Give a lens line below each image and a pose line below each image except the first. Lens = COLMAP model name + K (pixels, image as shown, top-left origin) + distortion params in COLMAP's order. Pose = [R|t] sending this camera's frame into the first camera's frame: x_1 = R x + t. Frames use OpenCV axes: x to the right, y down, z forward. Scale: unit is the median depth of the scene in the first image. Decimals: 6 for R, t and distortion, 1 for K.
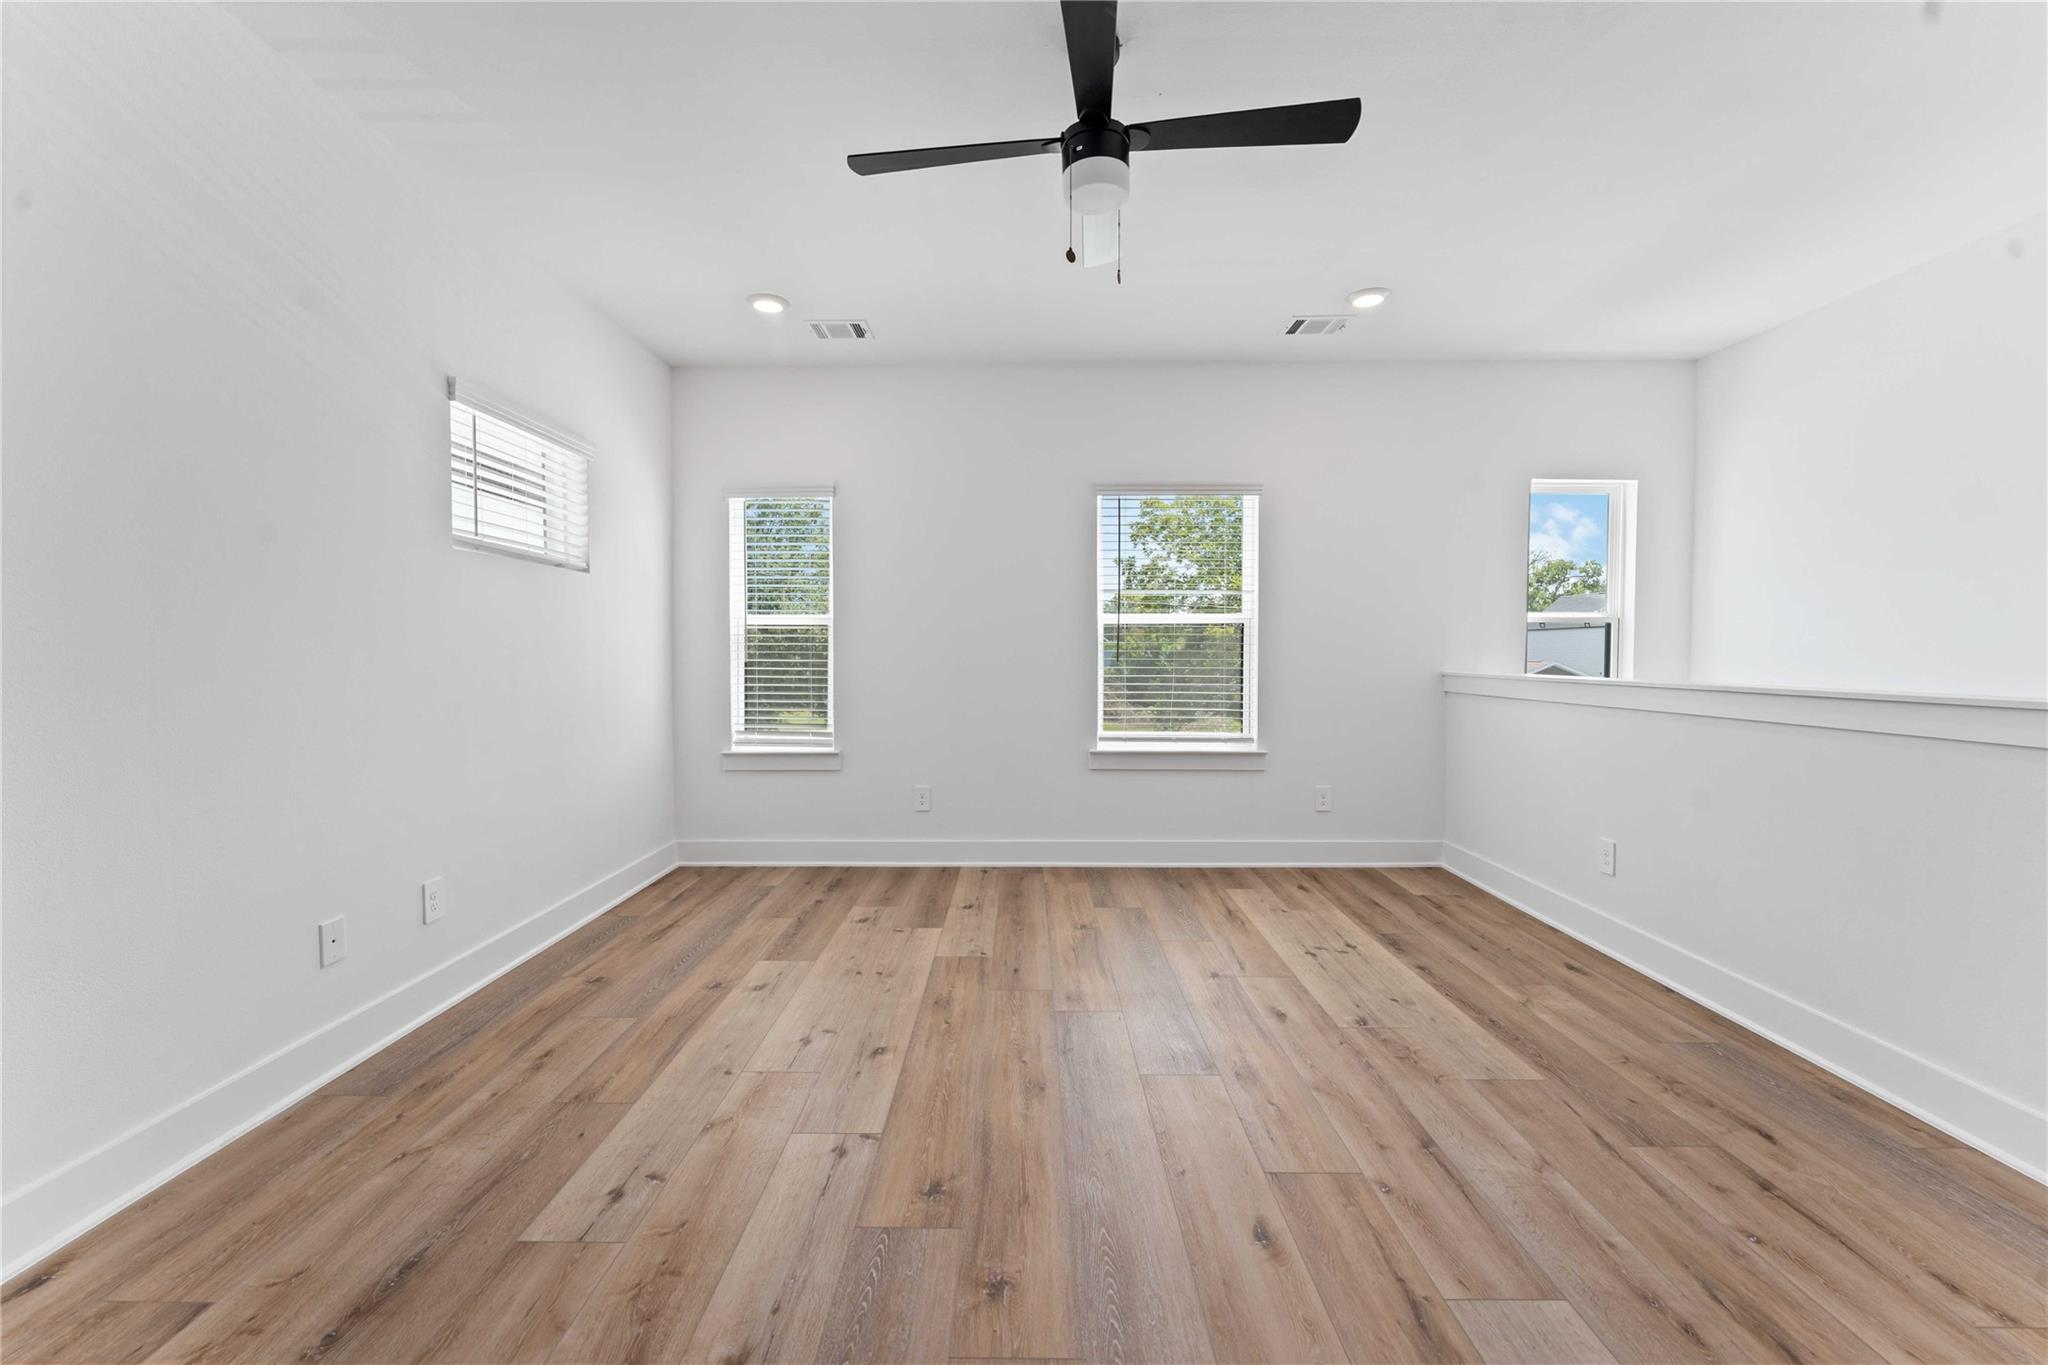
lens RADIAL K [[831.4, 0, 1015.9], [0, 831.4, 679.2], [0, 0, 1]] dist [0.000377, -0.000089]
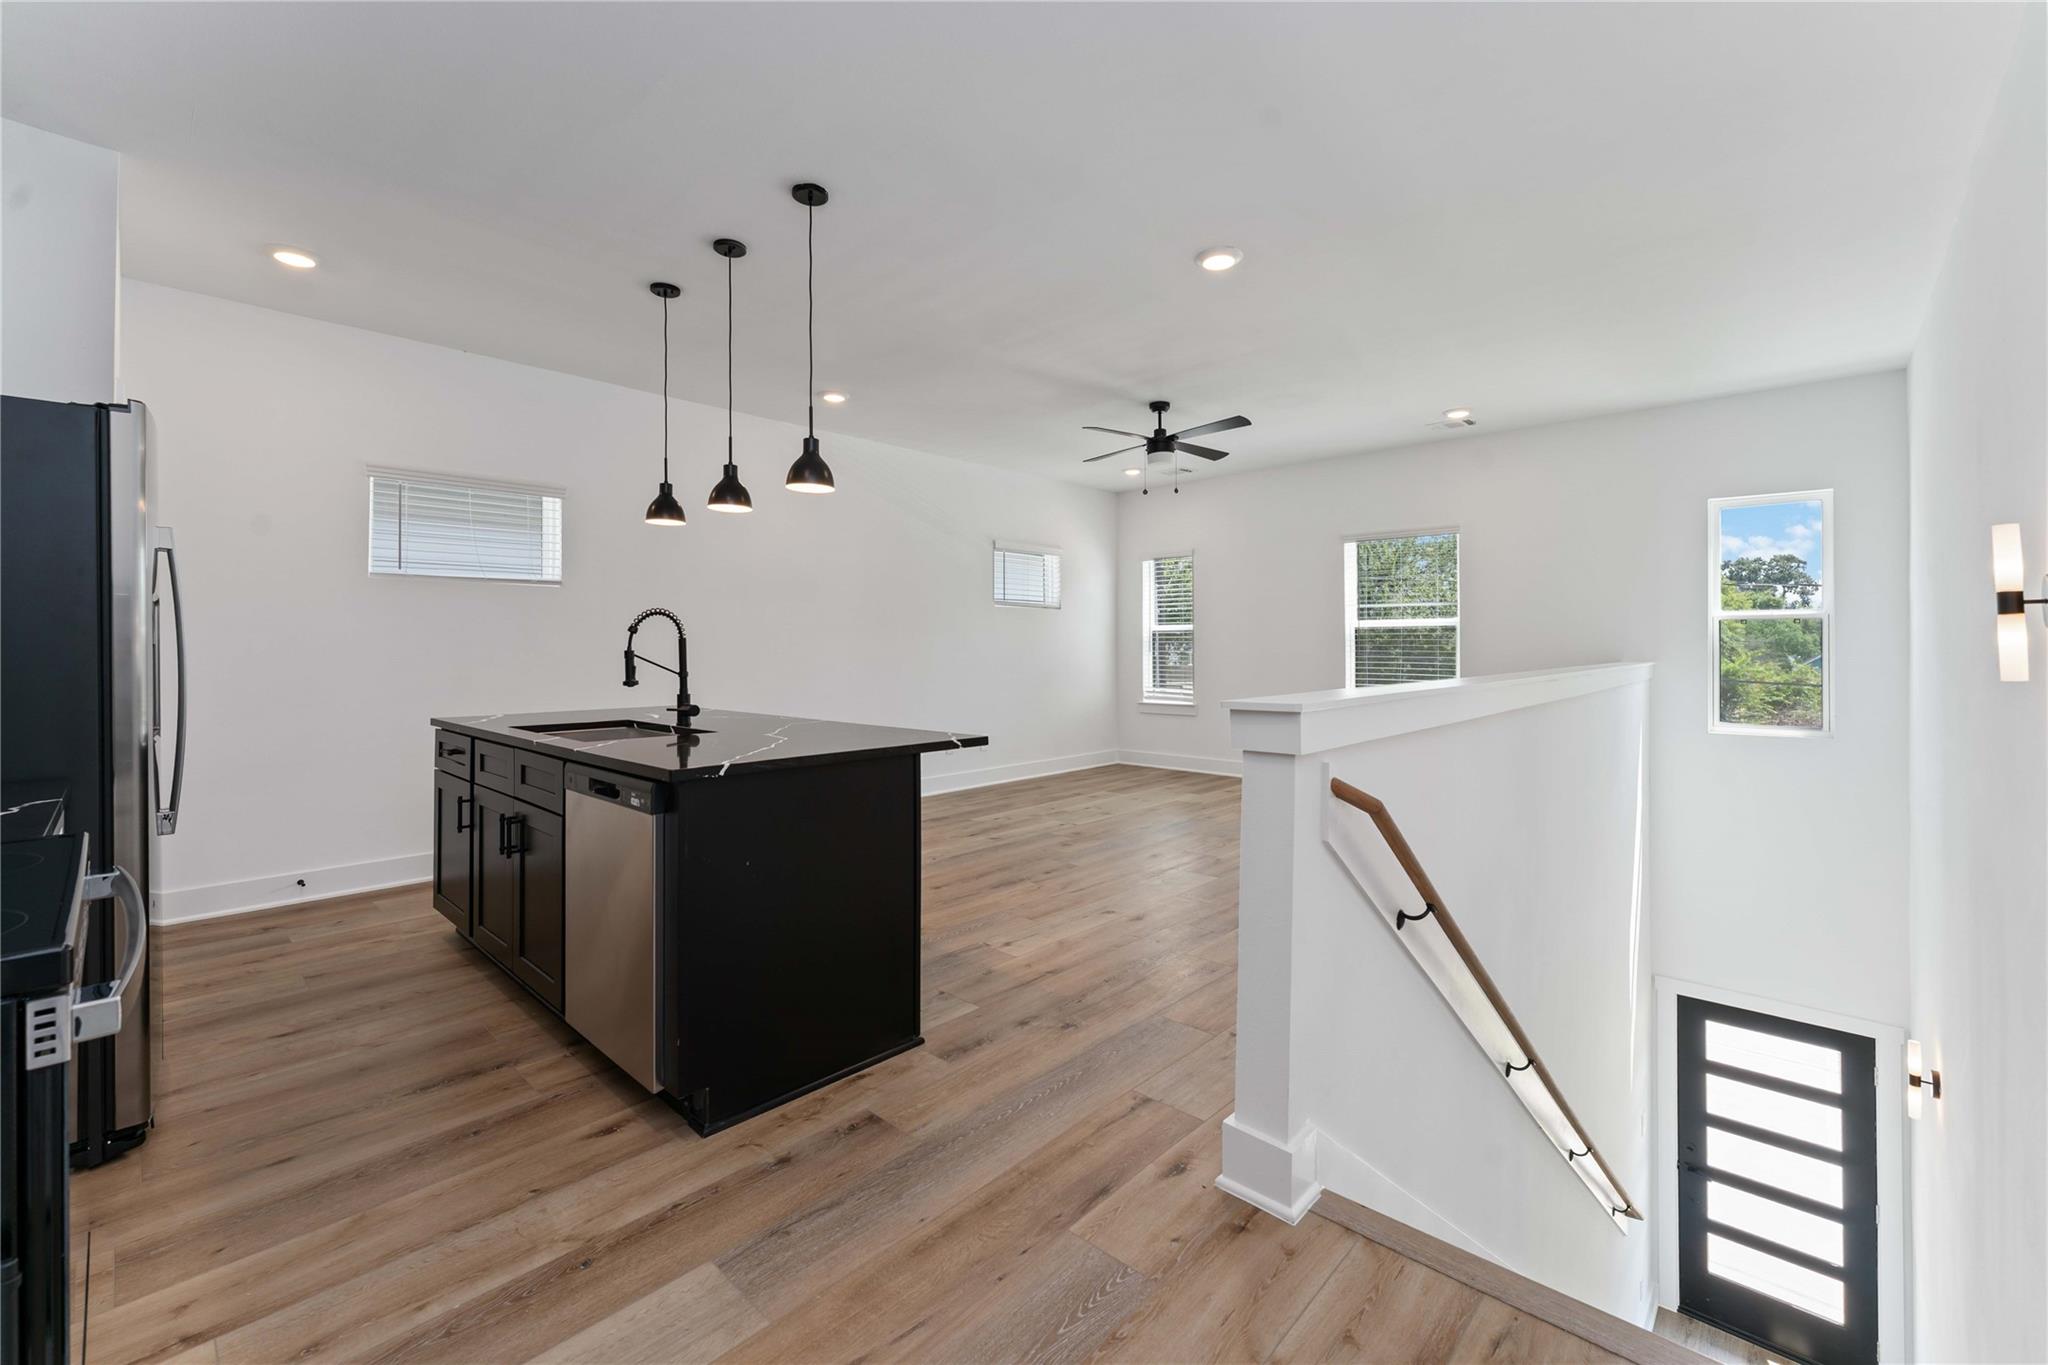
lens RADIAL K [[842.2, 0, 1018.8], [0, 842.2, 643.1], [0, 0, 1]] dist [-0.000103, -0.000084]
pose [[0.734627, -0.004721, -0.678455, 1.271348], [-0.018972, 0.999442, -0.027498, 0.027374], [0.678206, 0.033072, 0.734127, -0.952931]]
